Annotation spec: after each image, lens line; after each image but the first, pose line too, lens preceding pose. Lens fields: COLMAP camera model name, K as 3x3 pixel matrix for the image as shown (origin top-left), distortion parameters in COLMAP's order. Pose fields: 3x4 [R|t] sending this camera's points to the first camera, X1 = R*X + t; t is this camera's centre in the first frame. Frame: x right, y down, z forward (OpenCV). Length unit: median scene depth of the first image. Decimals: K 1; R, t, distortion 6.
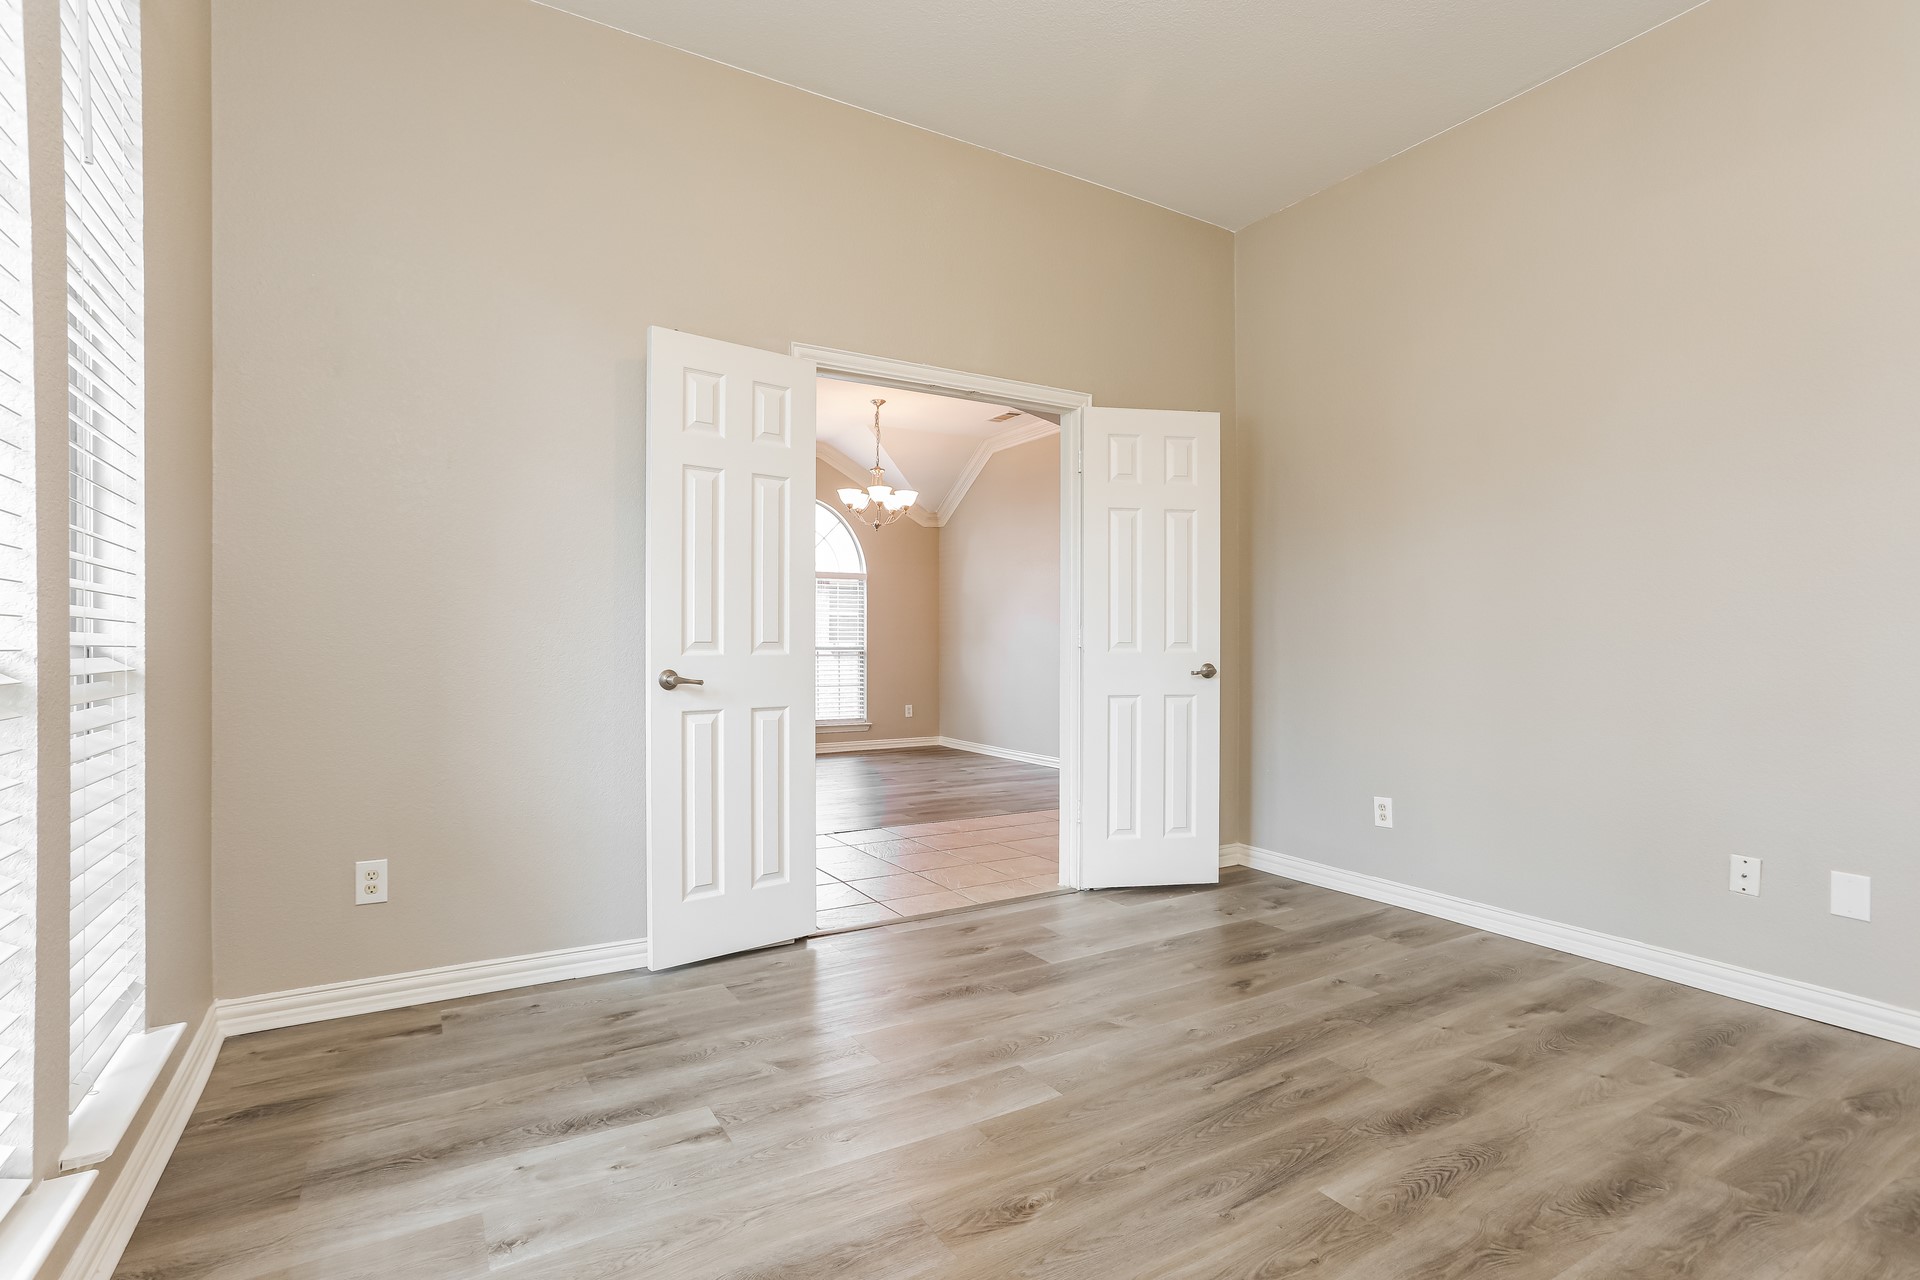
lens RADIAL K [[895.3, 0, 944.7], [0, 895.3, 648.9], [0, 0, 1]] dist [-0.060010, 0.051221]
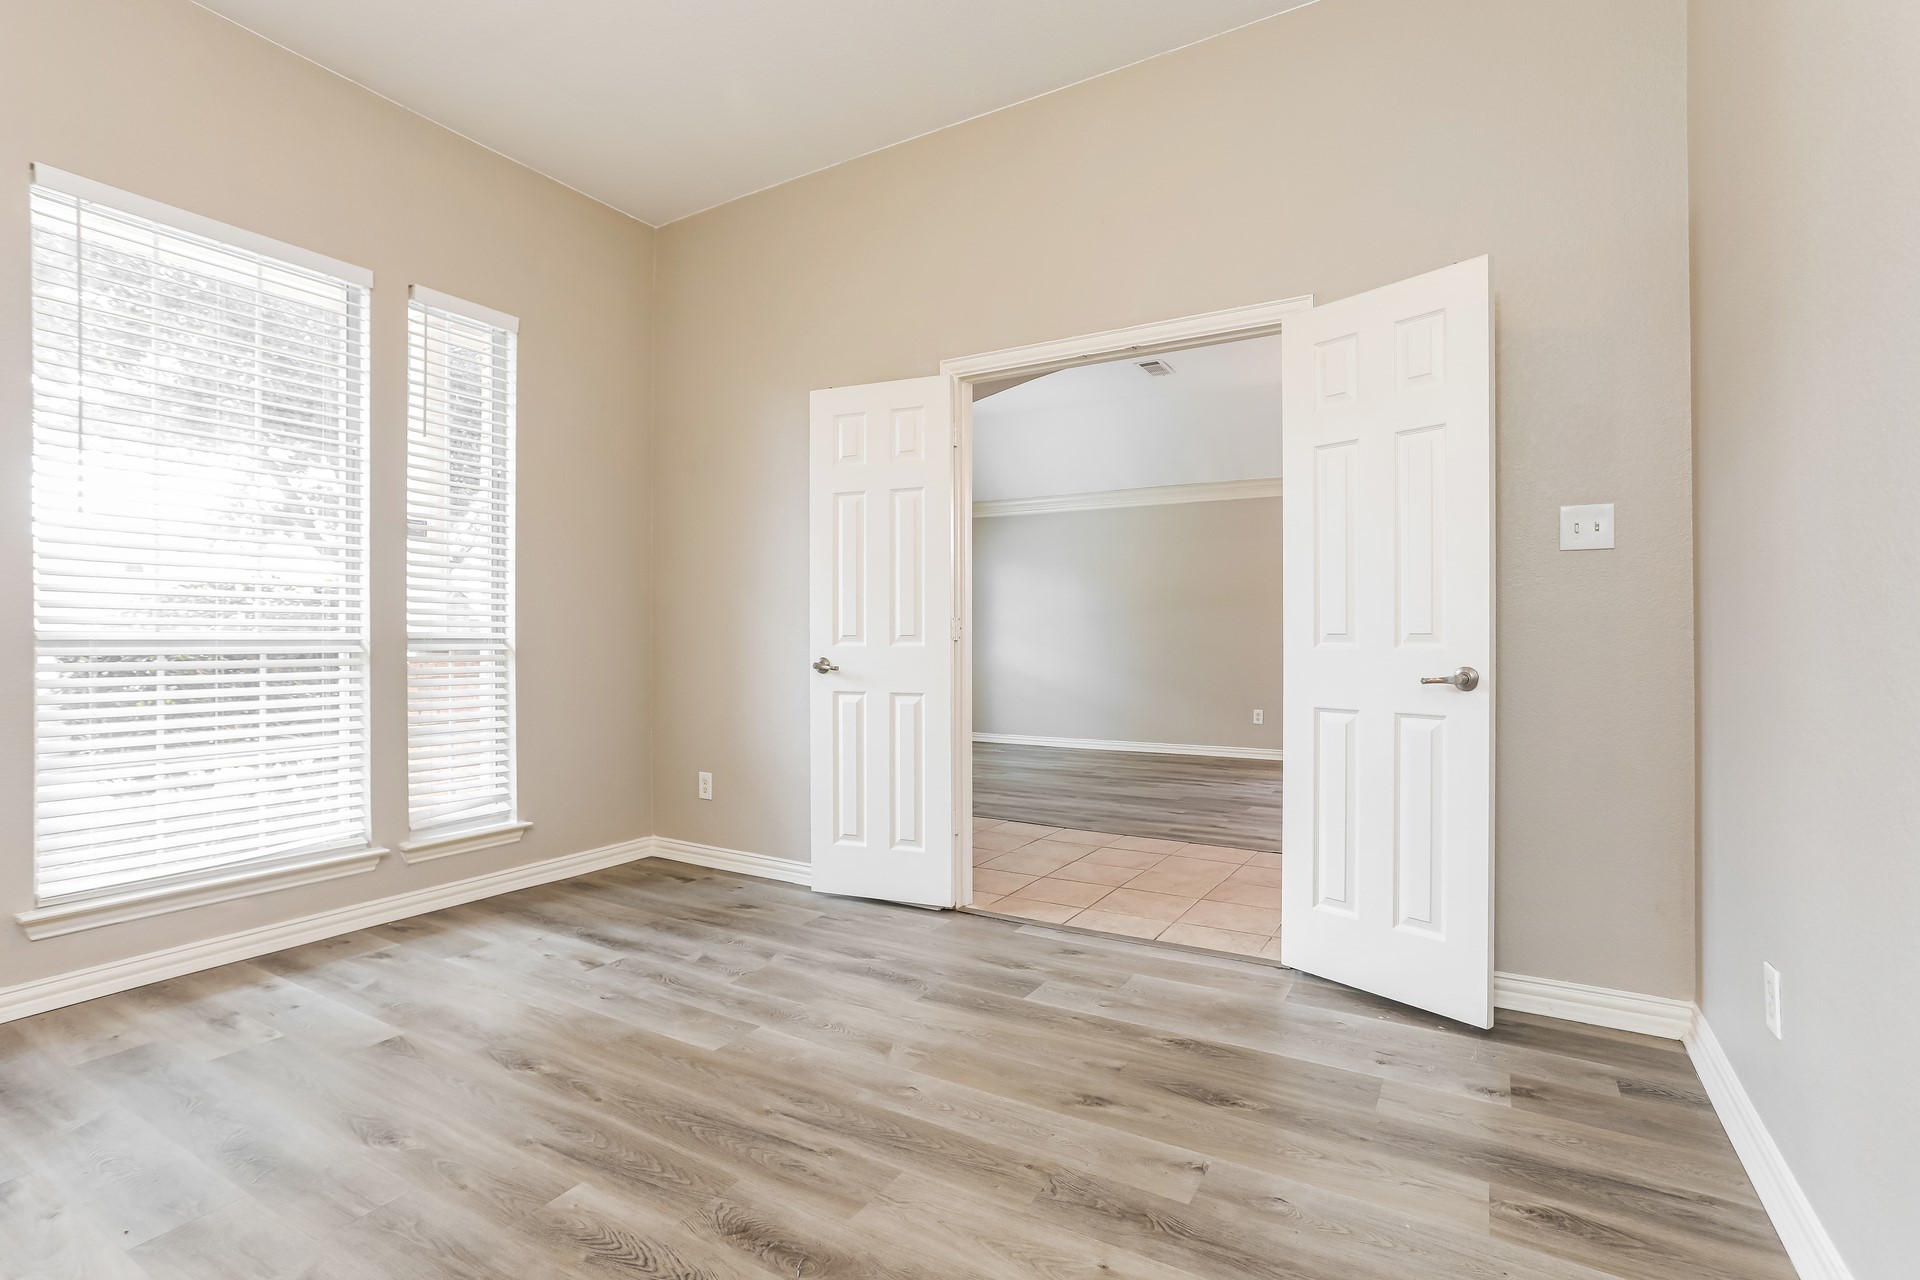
lens RADIAL K [[918.9, 0, 960.0], [0, 918.9, 640.0], [0, 0, 1]] dist [-0.066804, 0.053436]
pose [[0.487500, 0.000116, -0.873123, 1.035201], [-0.003469, 0.999992, -0.001804, -0.000063], [0.873116, 0.003908, 0.487497, 0.593953]]
